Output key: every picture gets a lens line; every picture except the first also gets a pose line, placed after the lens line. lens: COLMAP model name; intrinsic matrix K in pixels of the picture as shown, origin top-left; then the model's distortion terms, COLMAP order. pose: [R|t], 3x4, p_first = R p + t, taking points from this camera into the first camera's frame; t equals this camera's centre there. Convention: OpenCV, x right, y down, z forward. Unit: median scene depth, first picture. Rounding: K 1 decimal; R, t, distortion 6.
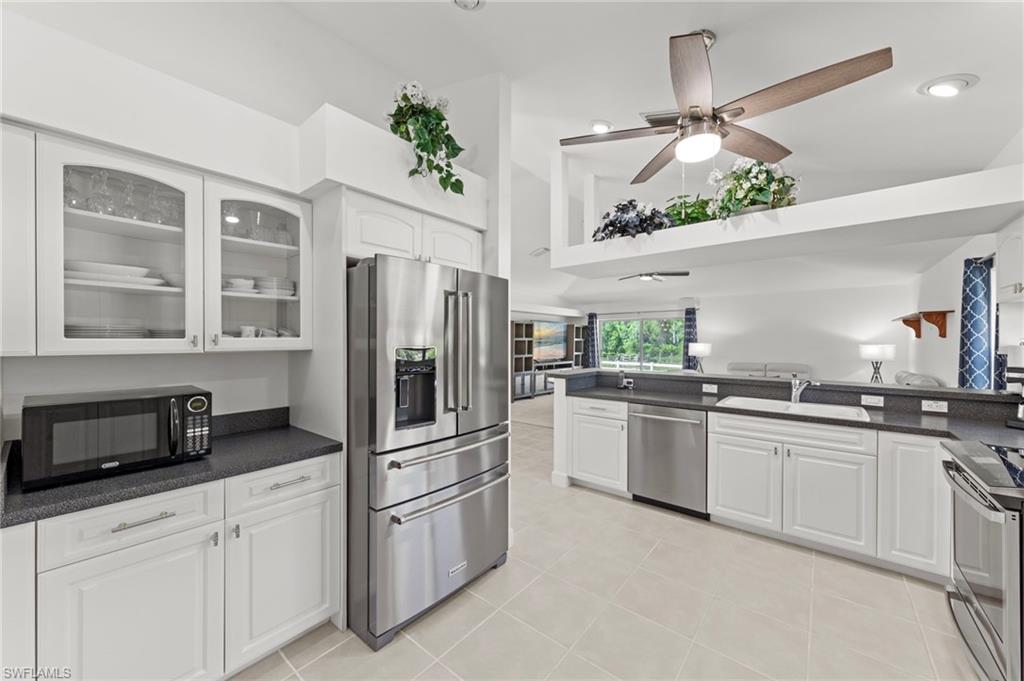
lens RADIAL K [[385.1, 0, 512.3], [0, 385.1, 350.9], [0, 0, 1]] dist [0.000550, 0.000021]
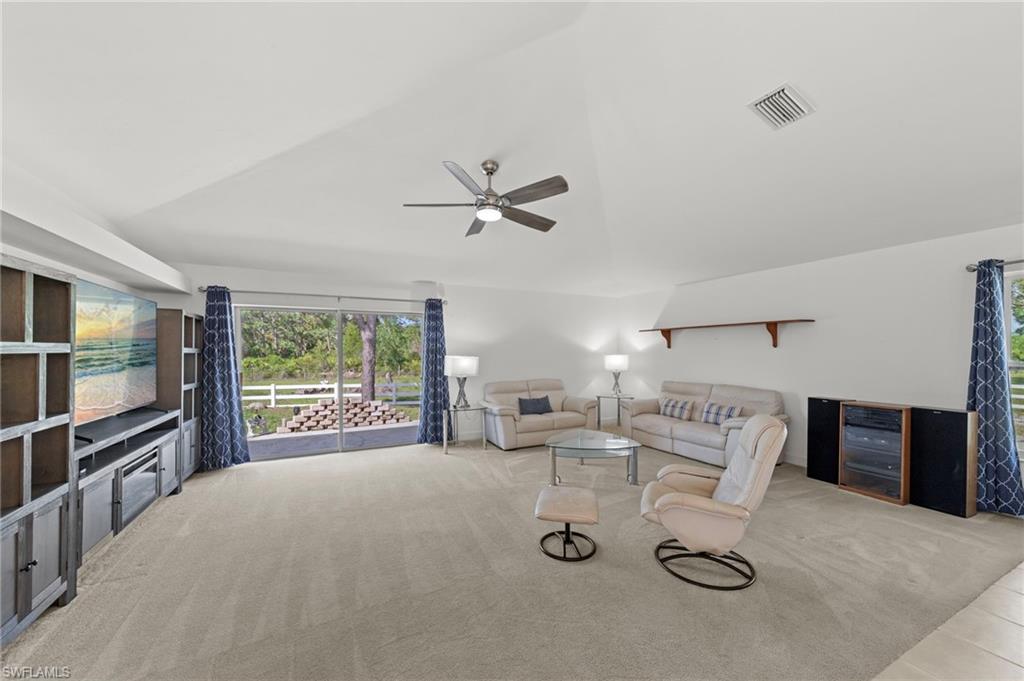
lens RADIAL K [[385.1, 0, 512.3], [0, 385.1, 350.9], [0, 0, 1]] dist [0.000550, 0.000021]
pose [[0.407120, -0.002900, 0.913370, -0.051659], [0.028630, 0.999544, -0.009588, -0.018373], [-0.912926, 0.030054, 0.407017, 0.636104]]
